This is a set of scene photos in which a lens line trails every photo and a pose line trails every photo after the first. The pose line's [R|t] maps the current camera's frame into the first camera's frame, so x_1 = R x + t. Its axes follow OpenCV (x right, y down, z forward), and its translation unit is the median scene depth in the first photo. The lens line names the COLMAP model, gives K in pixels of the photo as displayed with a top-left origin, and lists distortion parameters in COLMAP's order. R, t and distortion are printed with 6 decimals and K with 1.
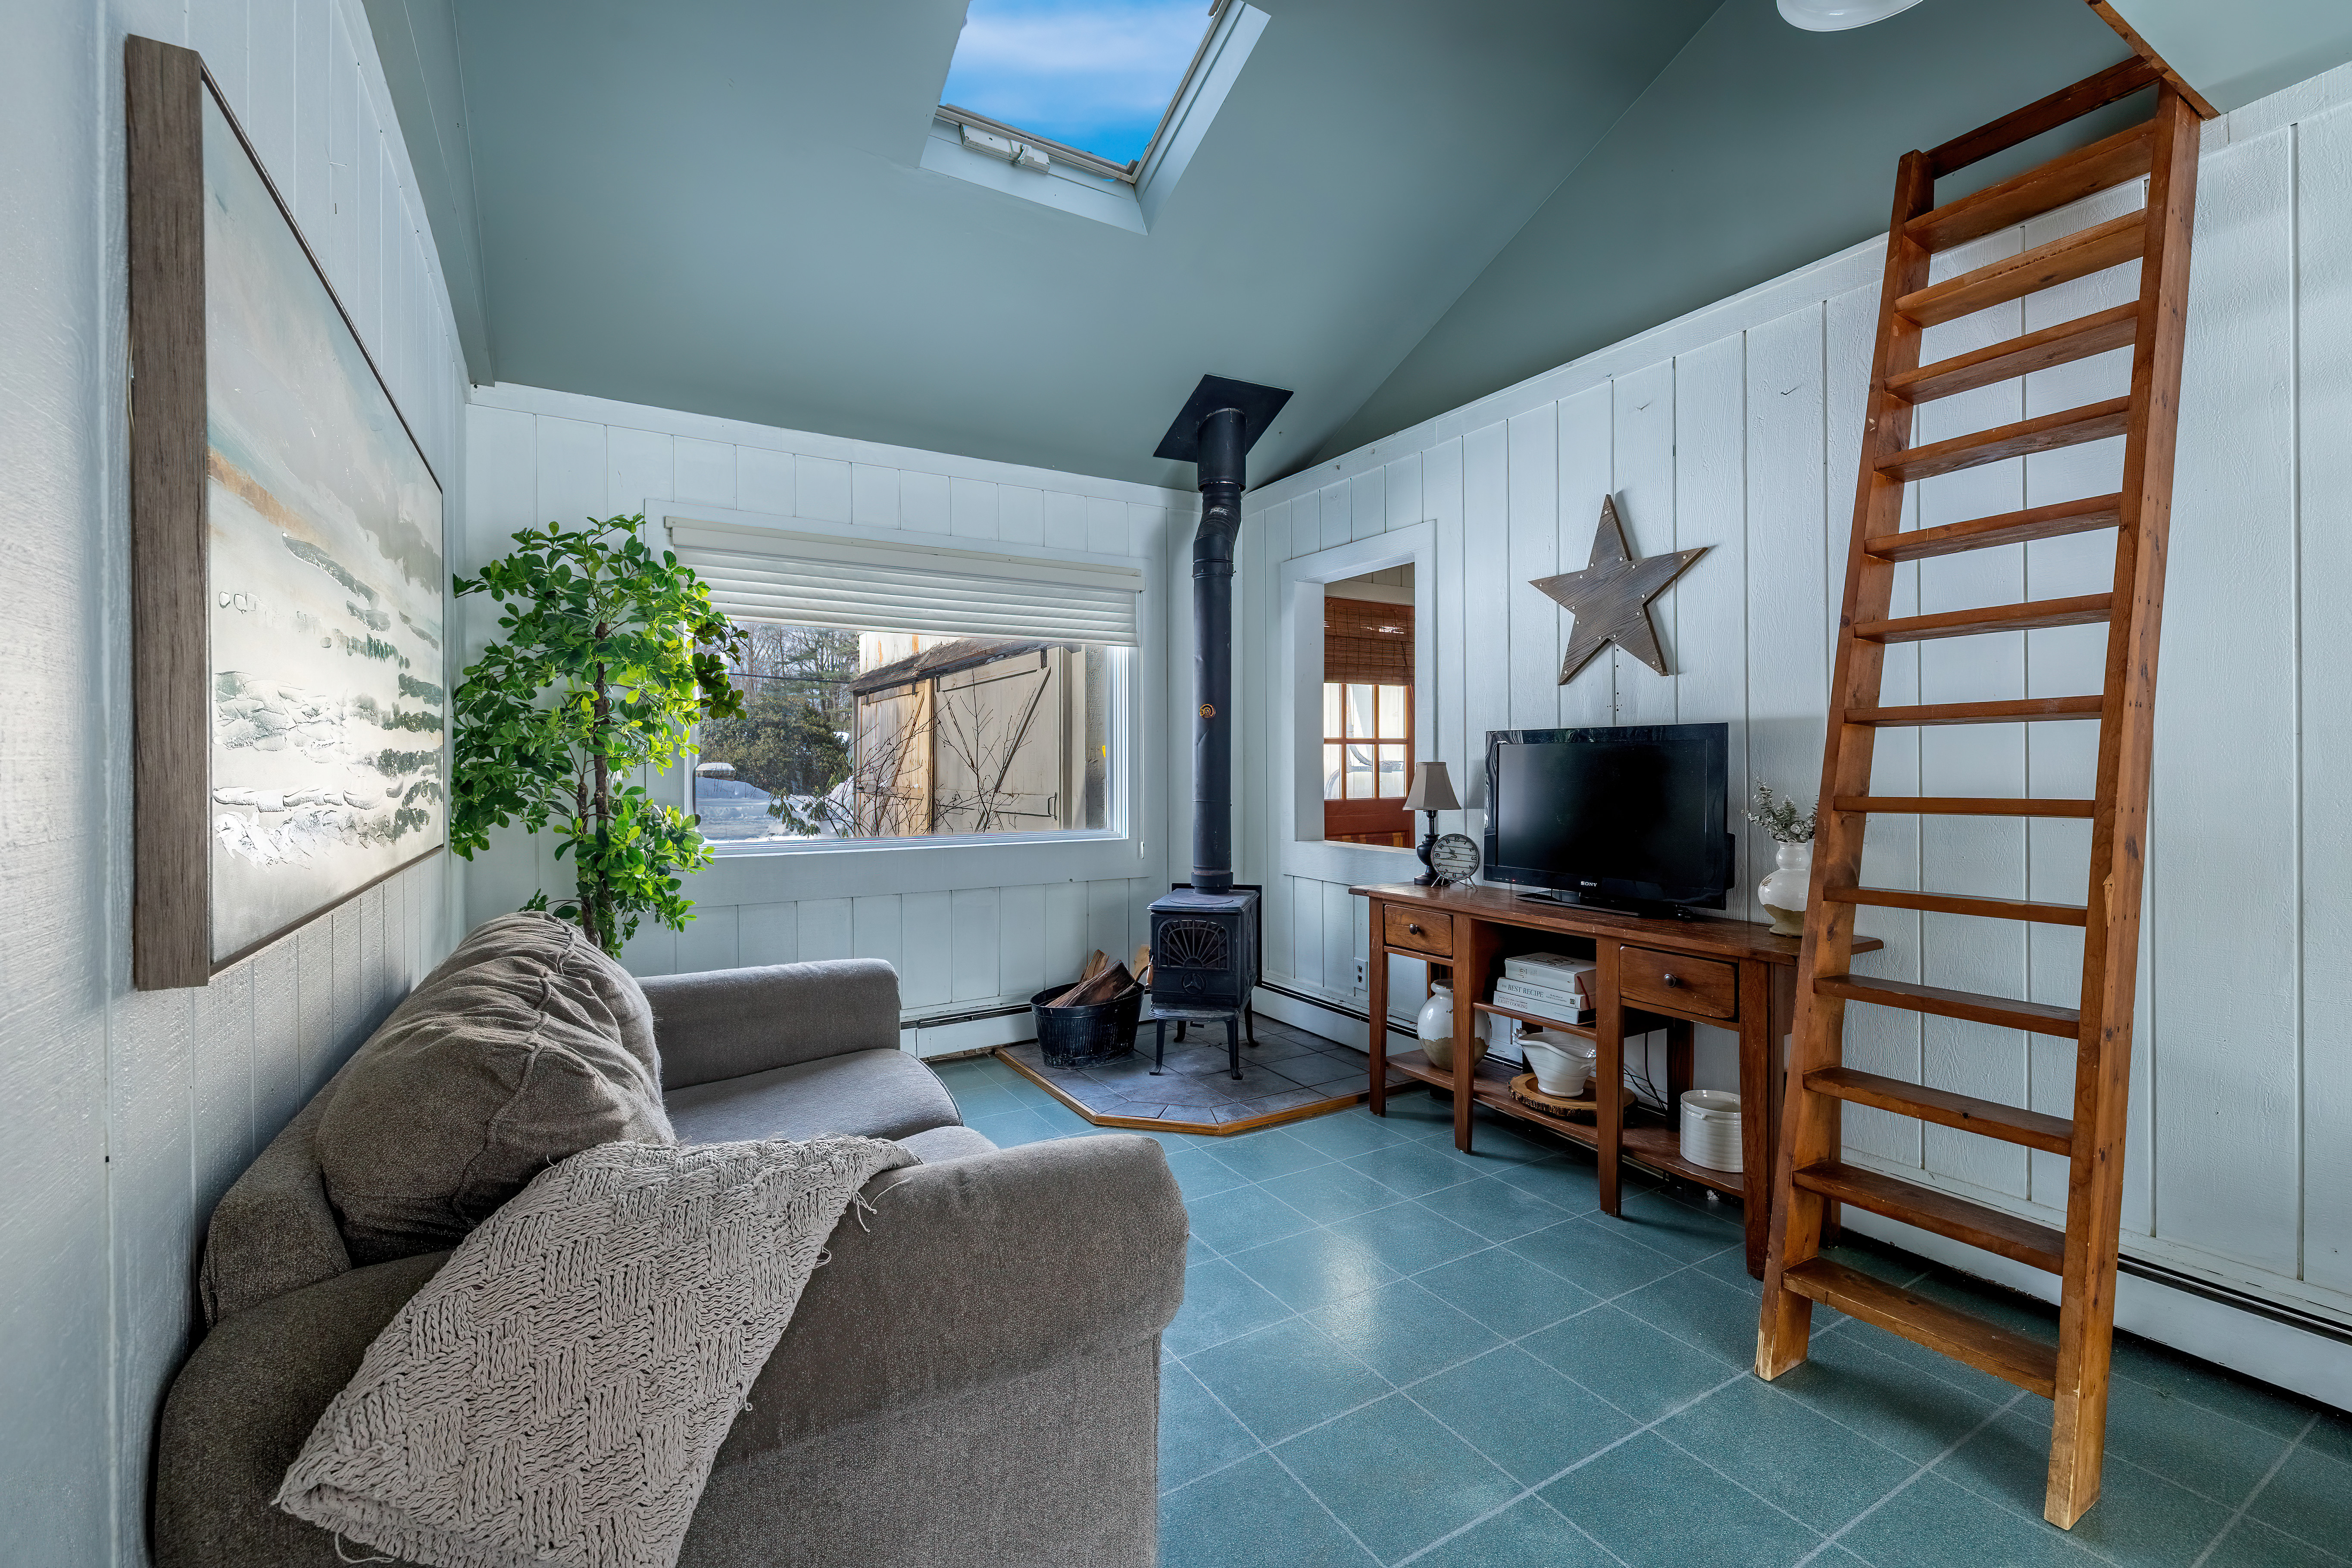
lens RADIAL K [[989.6, 0, 1193.0], [0, 989.6, 776.0], [0, 0, 1]] dist [0.000006, -0.000070]
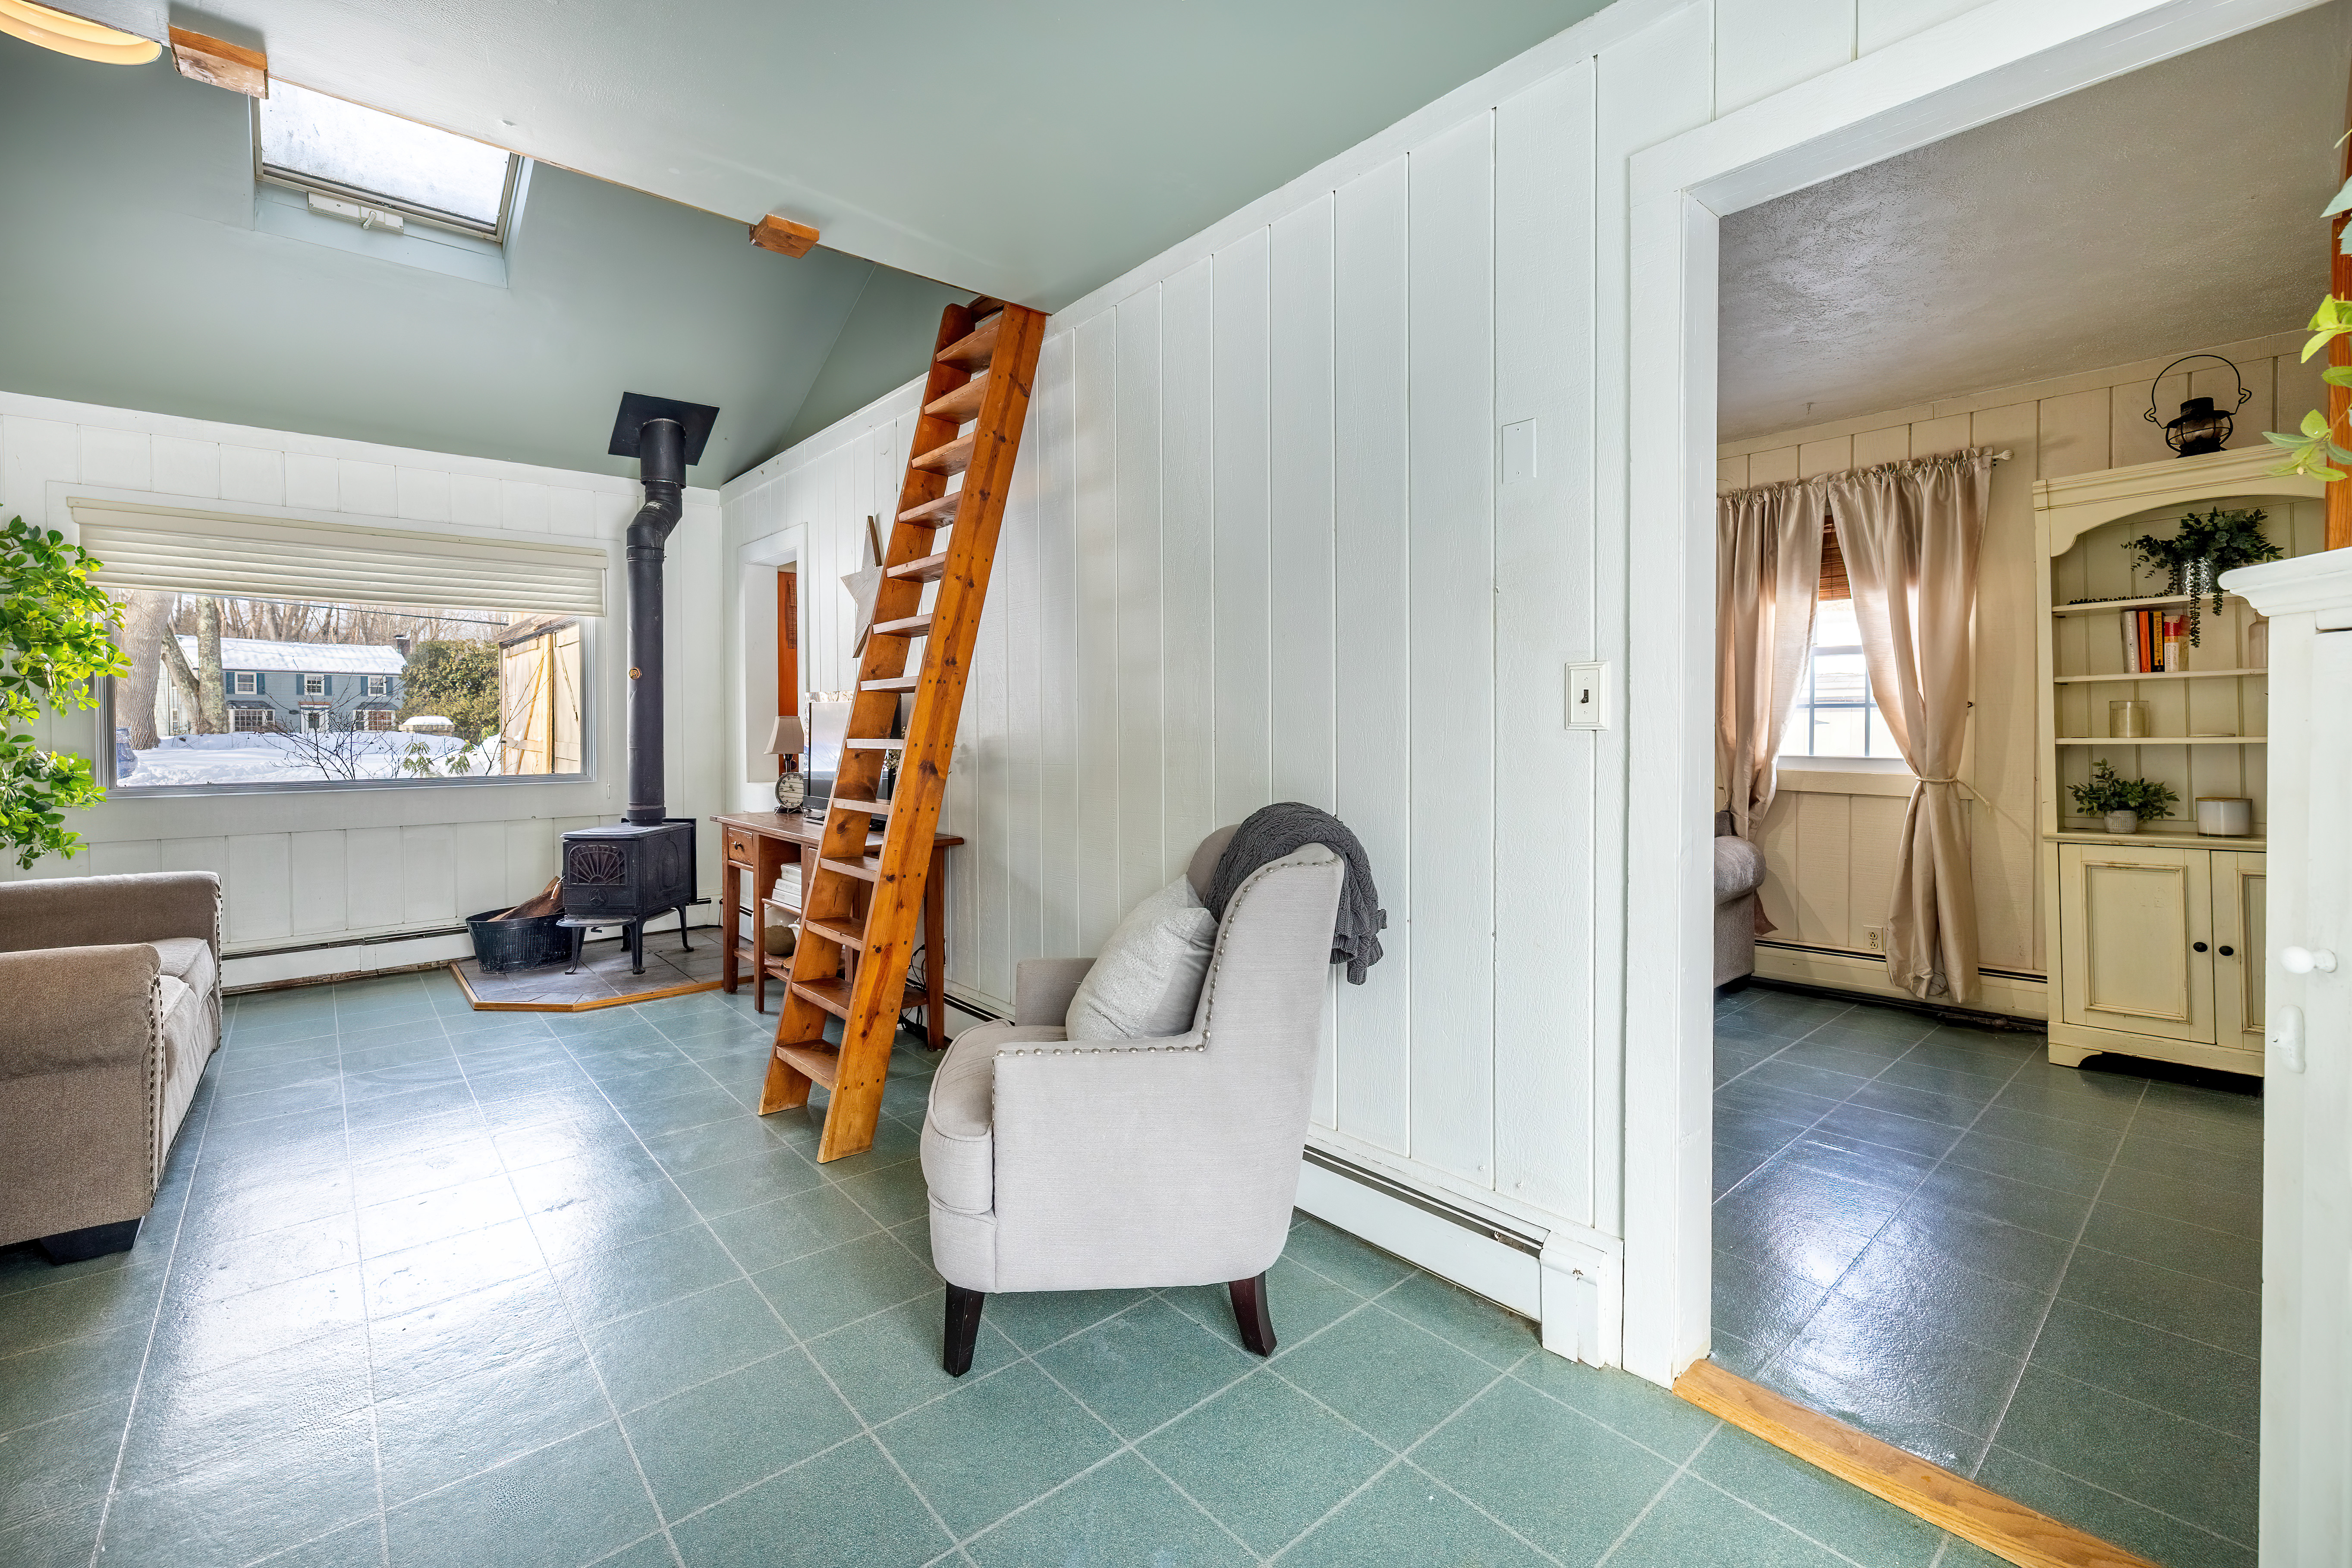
lens RADIAL K [[989.5, 0, 1161.8], [0, 989.5, 748.0], [0, 0, 1]] dist [0.000006, -0.000070]
pose [[0.984765, -0.001727, 0.173879, 0.450689], [-0.001166, 0.999863, 0.016537, 0.004522], [-0.173884, -0.016488, 0.984628, -0.303207]]
